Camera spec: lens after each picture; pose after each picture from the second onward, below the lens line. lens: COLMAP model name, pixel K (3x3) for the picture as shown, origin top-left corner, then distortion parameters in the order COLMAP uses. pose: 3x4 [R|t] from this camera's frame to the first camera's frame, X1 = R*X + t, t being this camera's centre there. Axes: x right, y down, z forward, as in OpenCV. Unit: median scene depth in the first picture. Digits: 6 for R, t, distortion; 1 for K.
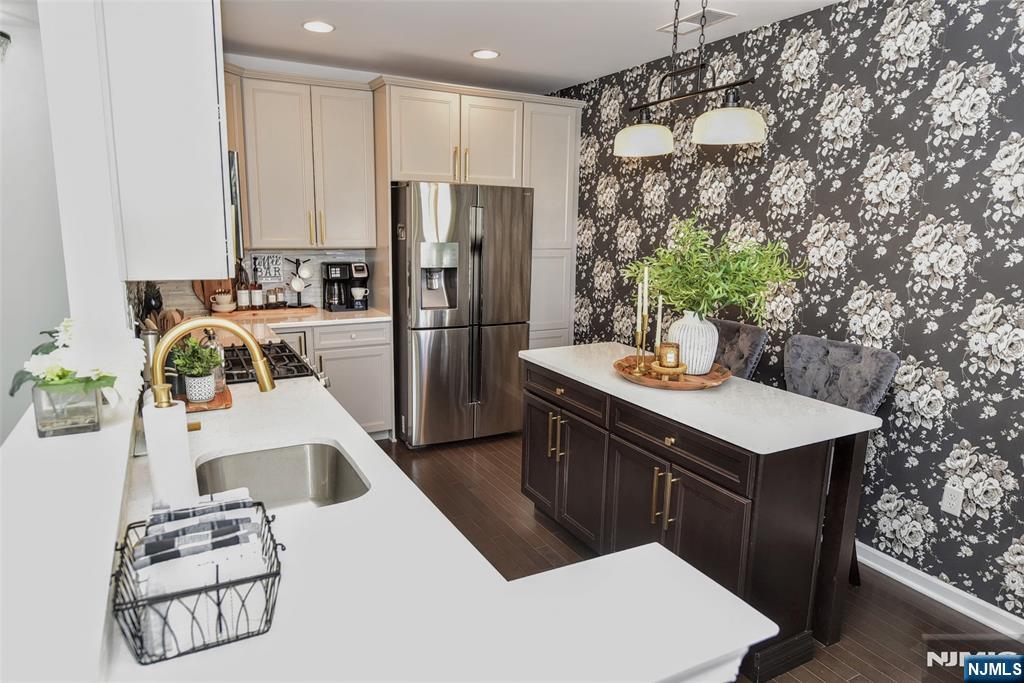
lens RADIAL K [[636.8, 0, 512.6], [0, 636.8, 340.2], [0, 0, 1]] dist [0.005081, 0.001047]
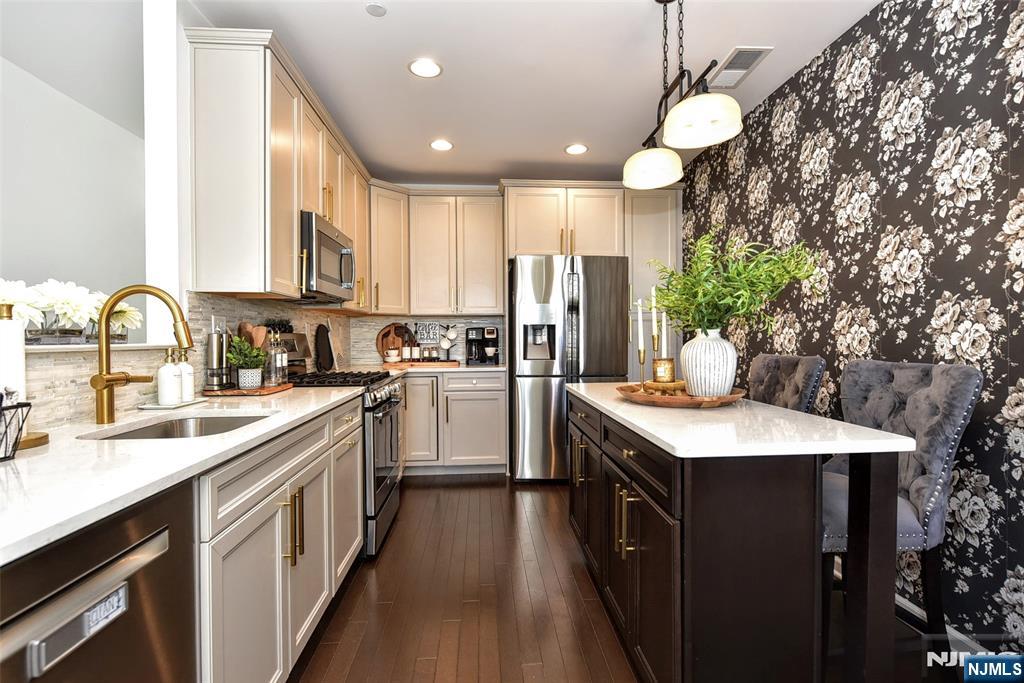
lens RADIAL K [[488.5, 0, 512.7], [0, 488.5, 343.8], [0, 0, 1]] dist [-0.003322, -0.000130]
pose [[0.909484, -0.016266, -0.415422, 0.230488], [-0.056888, 0.984966, -0.163112, 0.076814], [0.411829, 0.171981, 0.894885, 0.179993]]
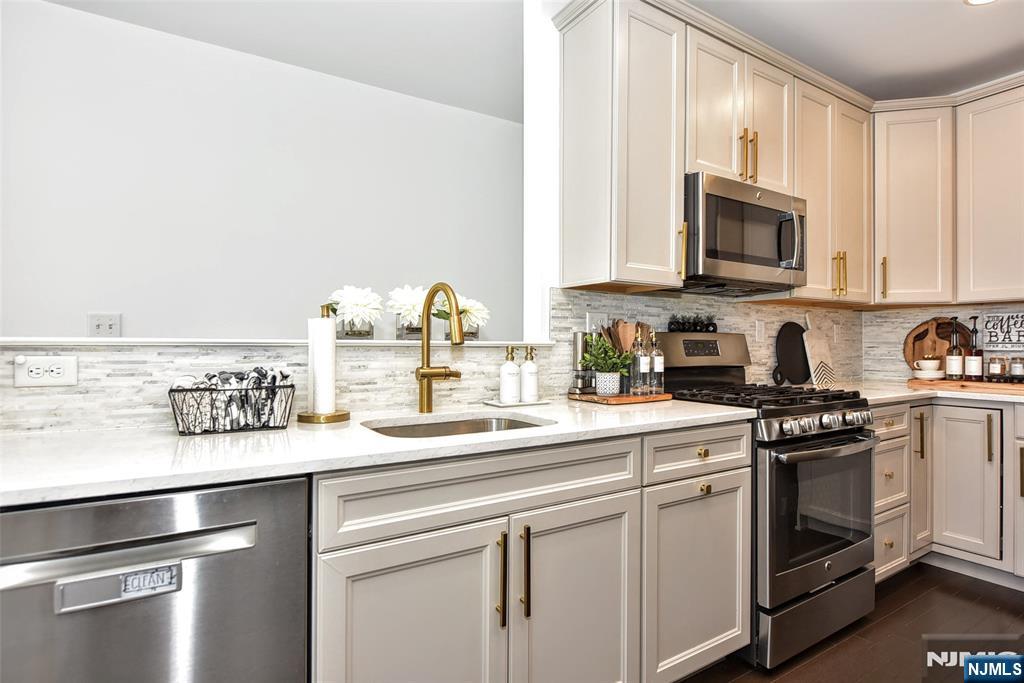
lens RADIAL K [[523.2, 0, 513.2], [0, 523.2, 340.0], [0, 0, 1]] dist [-0.002397, -0.000468]
pose [[0.062976, -0.026749, -0.997656, 0.233714], [-0.187303, 0.981562, -0.038141, 0.036769], [0.980281, 0.189266, 0.056805, 0.433446]]
